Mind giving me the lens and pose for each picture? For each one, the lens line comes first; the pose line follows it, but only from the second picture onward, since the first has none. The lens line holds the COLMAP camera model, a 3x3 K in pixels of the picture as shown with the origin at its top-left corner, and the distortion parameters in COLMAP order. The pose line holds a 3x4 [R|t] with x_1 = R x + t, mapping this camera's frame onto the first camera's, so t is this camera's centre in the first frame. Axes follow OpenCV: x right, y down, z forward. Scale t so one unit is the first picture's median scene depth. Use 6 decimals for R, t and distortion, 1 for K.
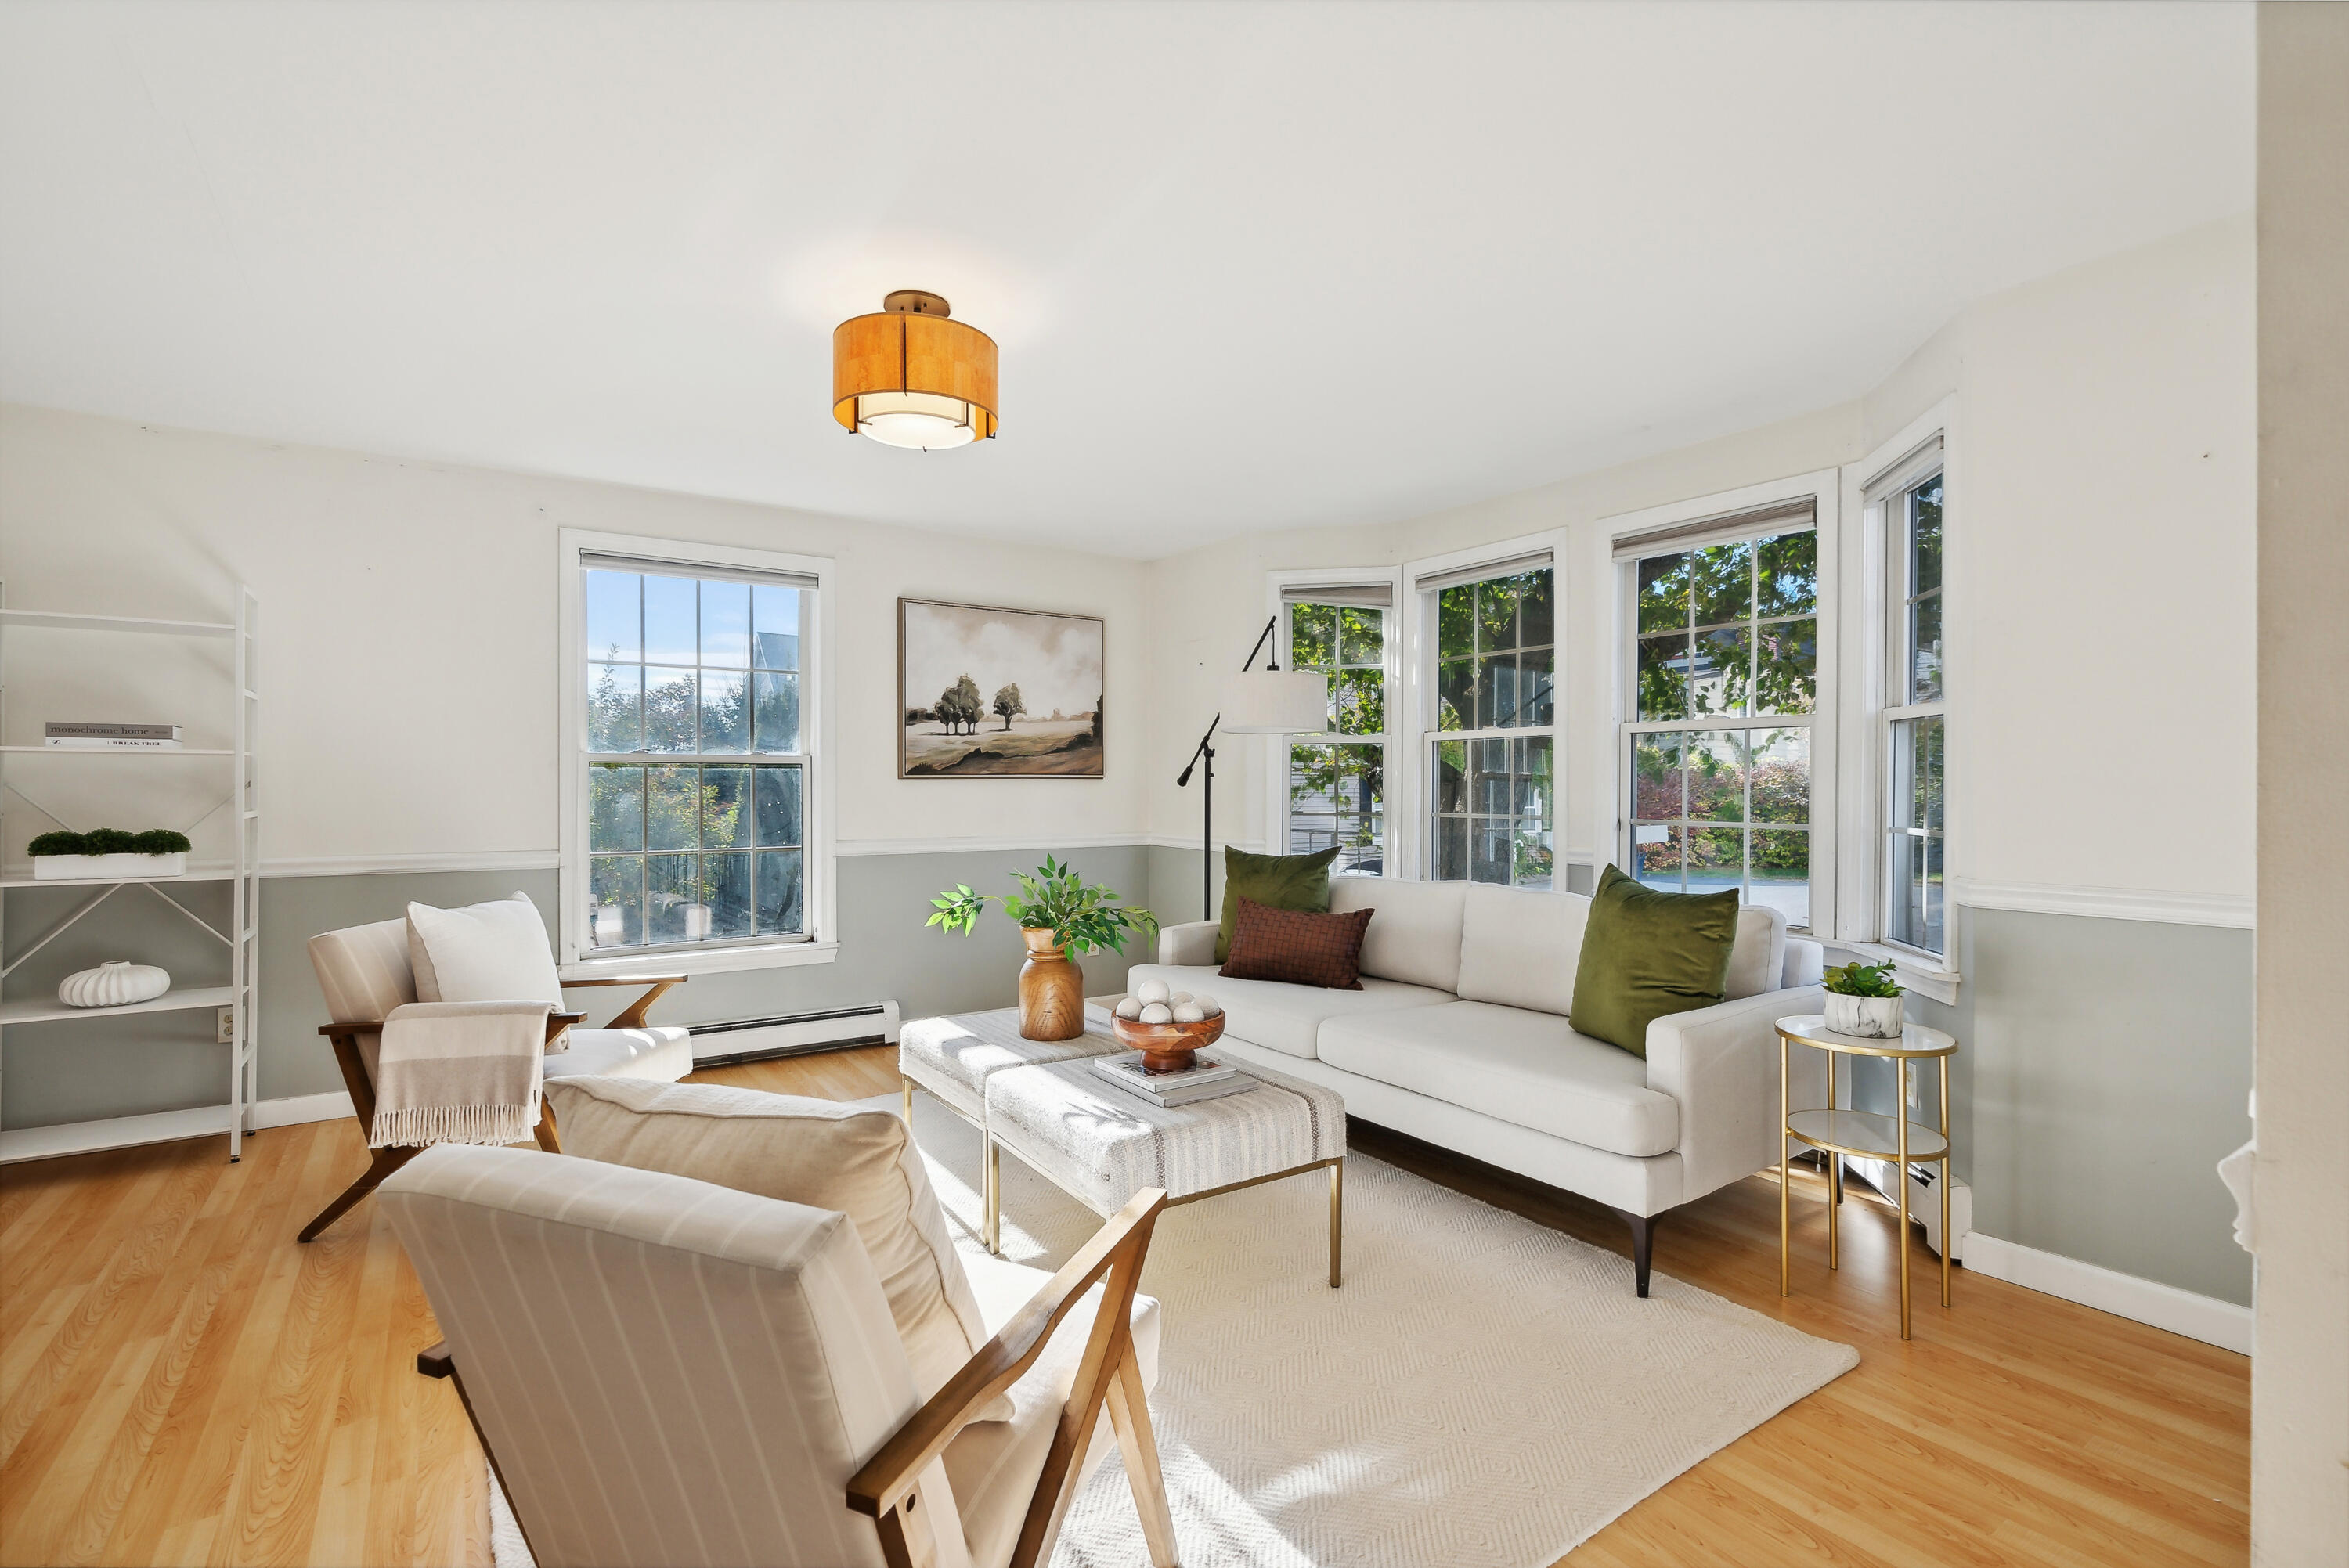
lens RADIAL K [[1083.1, 0, 1185.8], [0, 1083.1, 788.4], [0, 0, 1]] dist [-0.006797, 0.000475]
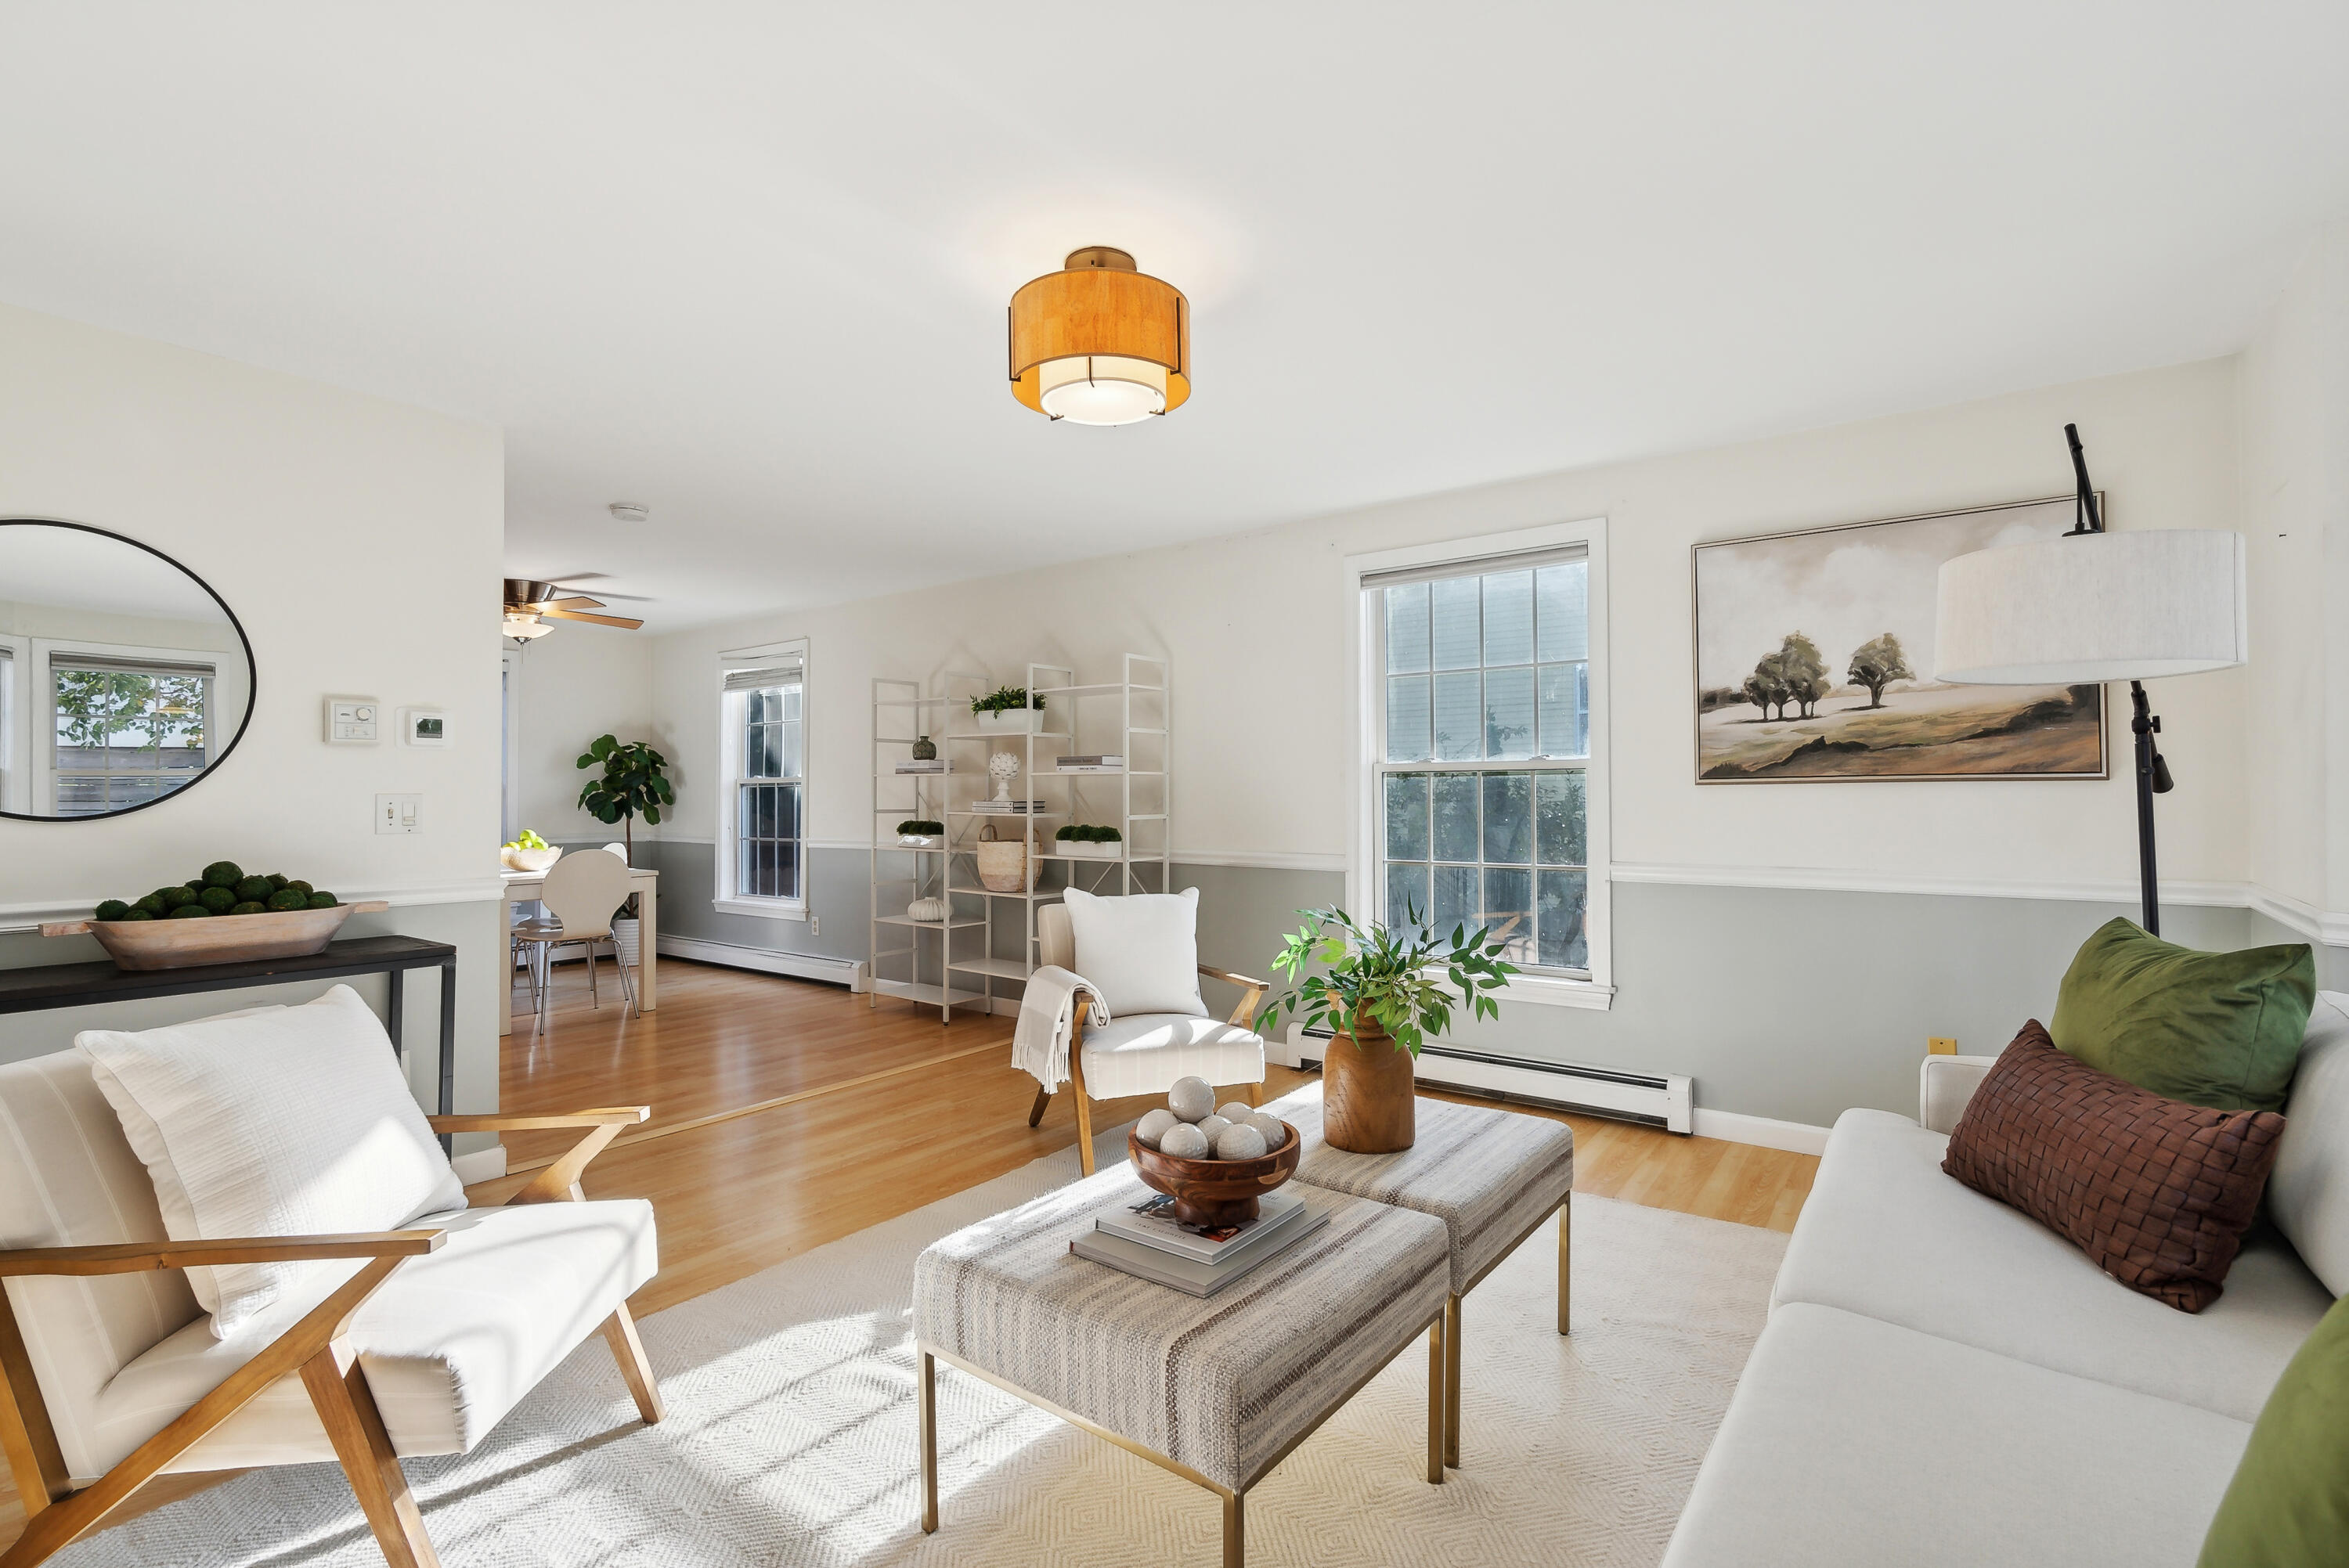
lens RADIAL K [[1083.1, 0, 1163.7], [0, 1083.1, 784.0], [0, 0, 1]] dist [-0.006797, 0.000475]
pose [[0.311238, -0.010764, -0.950271, 0.329062], [0.002386, 0.999942, -0.010546, -0.002152], [0.950329, 0.001014, 0.311246, 0.406938]]
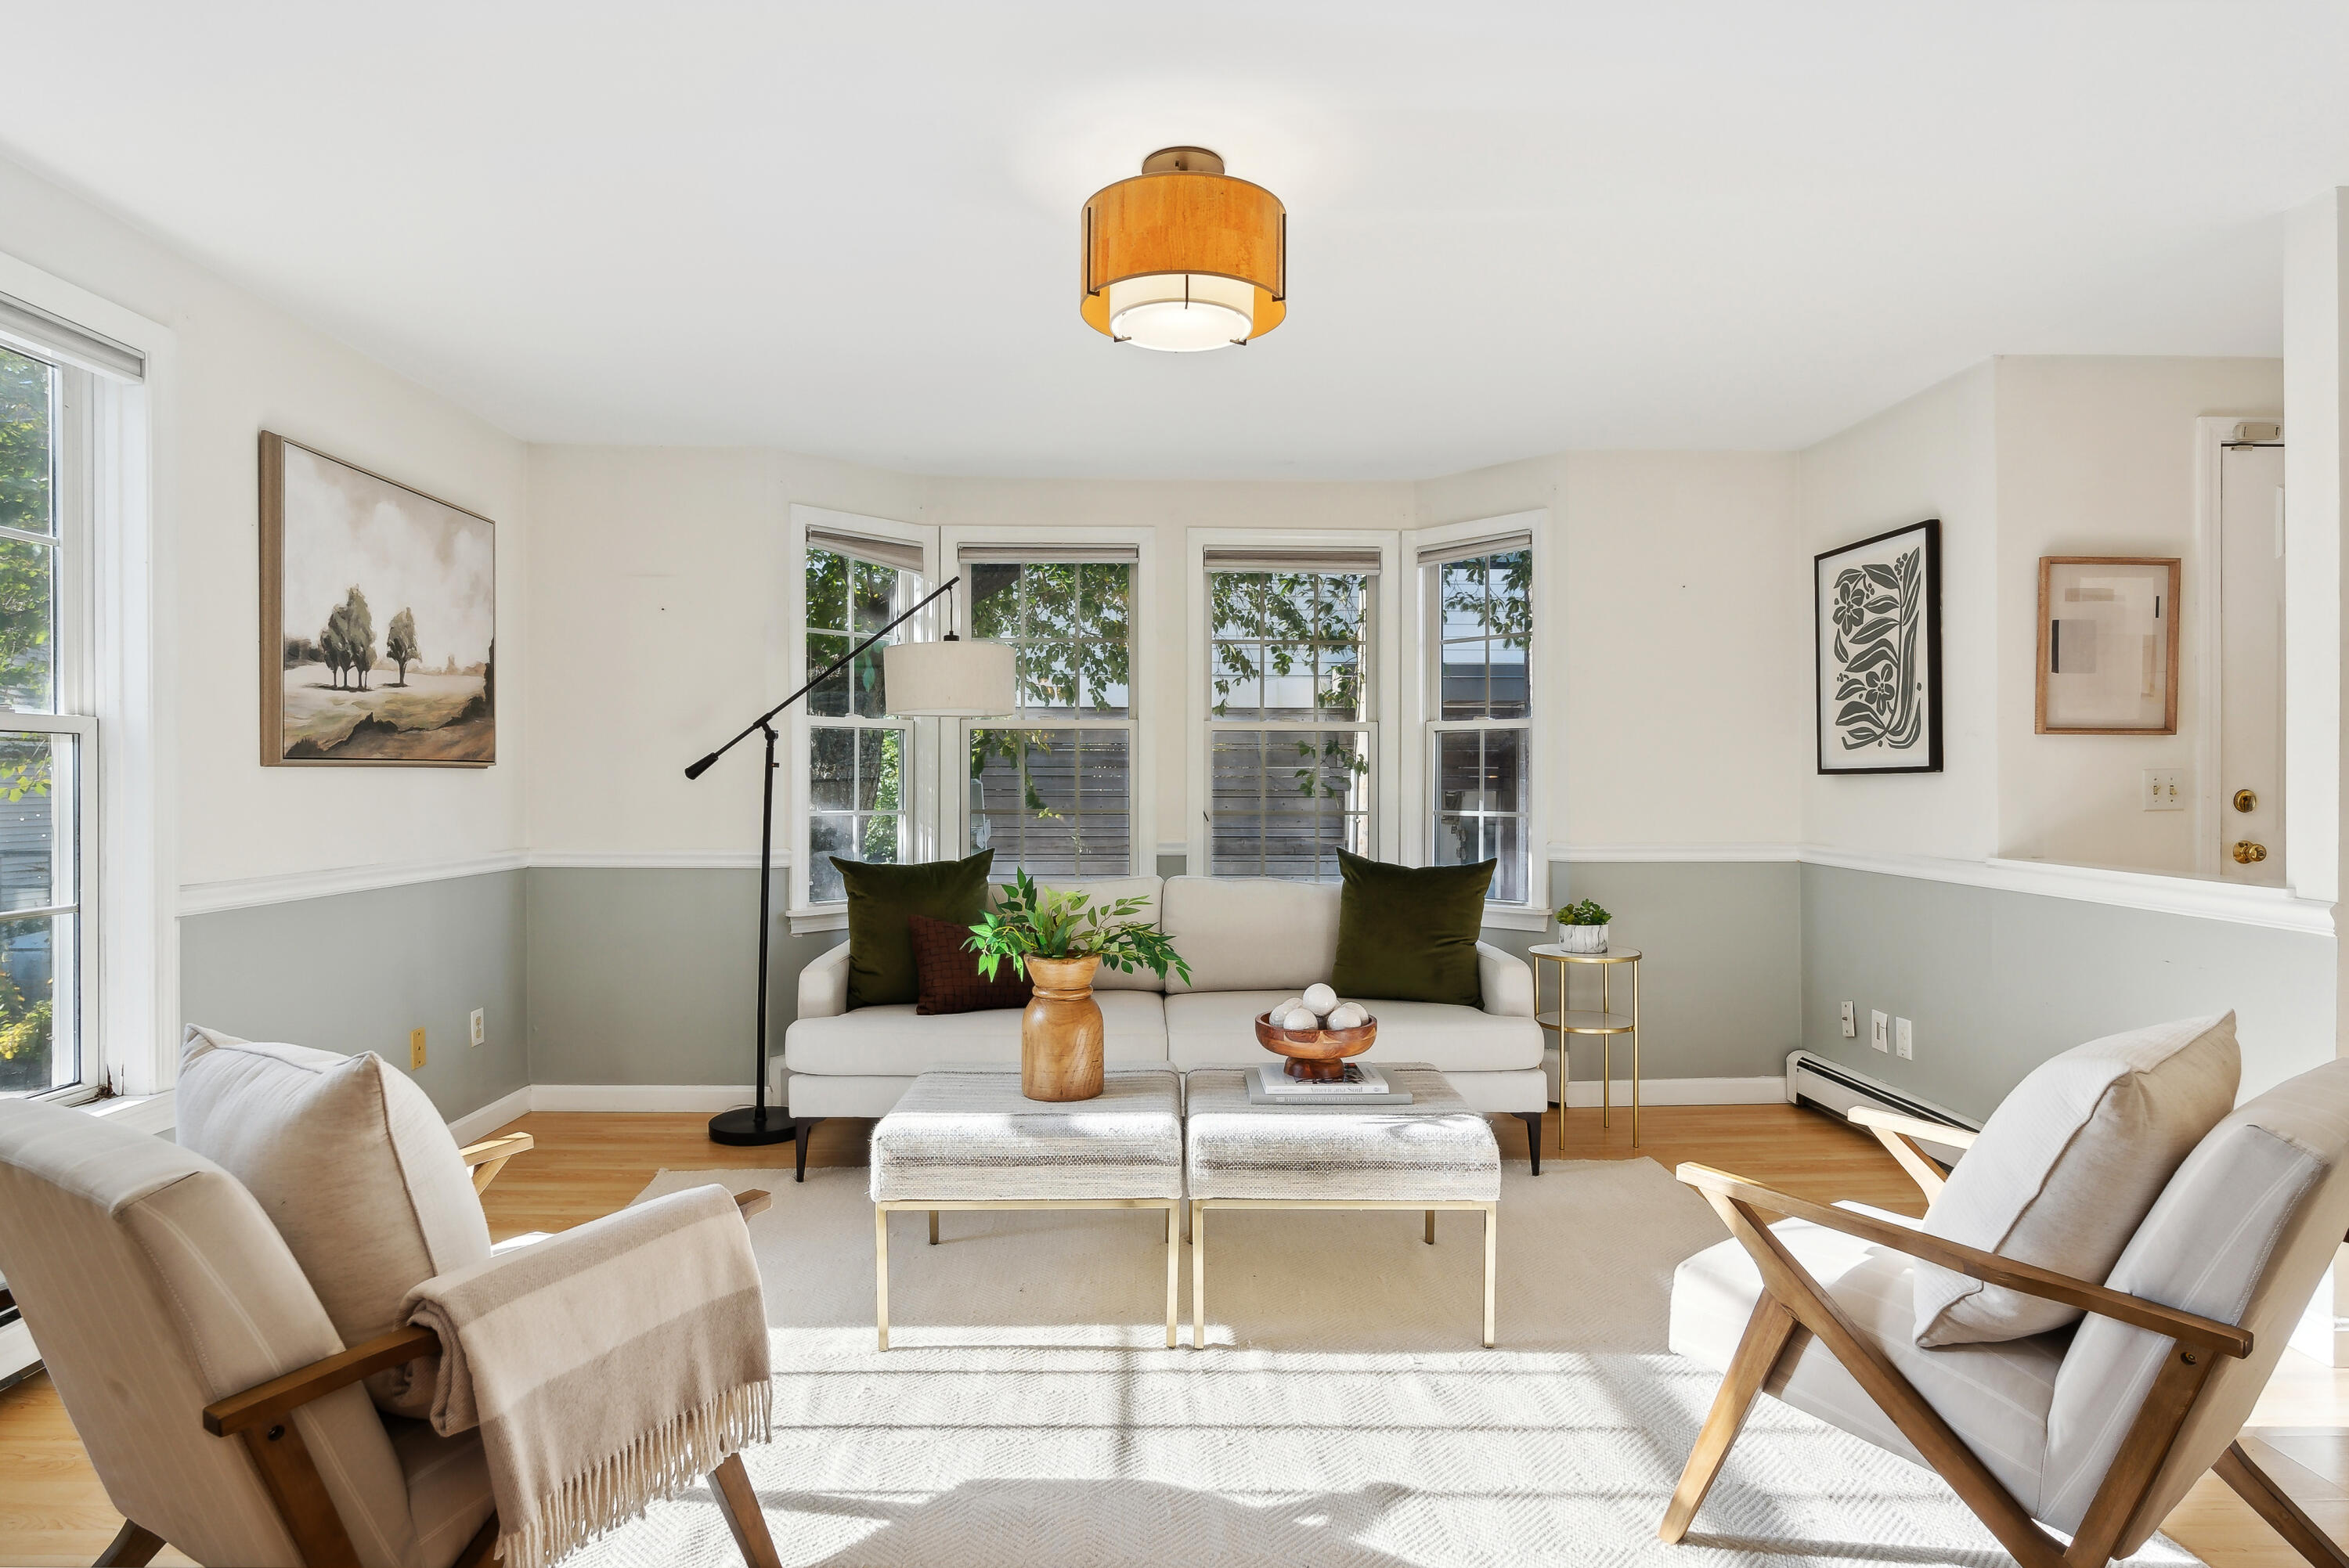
lens RADIAL K [[1280.8, 0, 1187.3], [0, 1280.8, 781.5], [0, 0, 1]] dist [-0.003700, 0.000918]
pose [[0.539781, -0.000516, 0.841805, -0.544045], [0.001528, 0.999999, -0.000367, -0.000123], [-0.841804, 0.001485, 0.539782, 0.263825]]
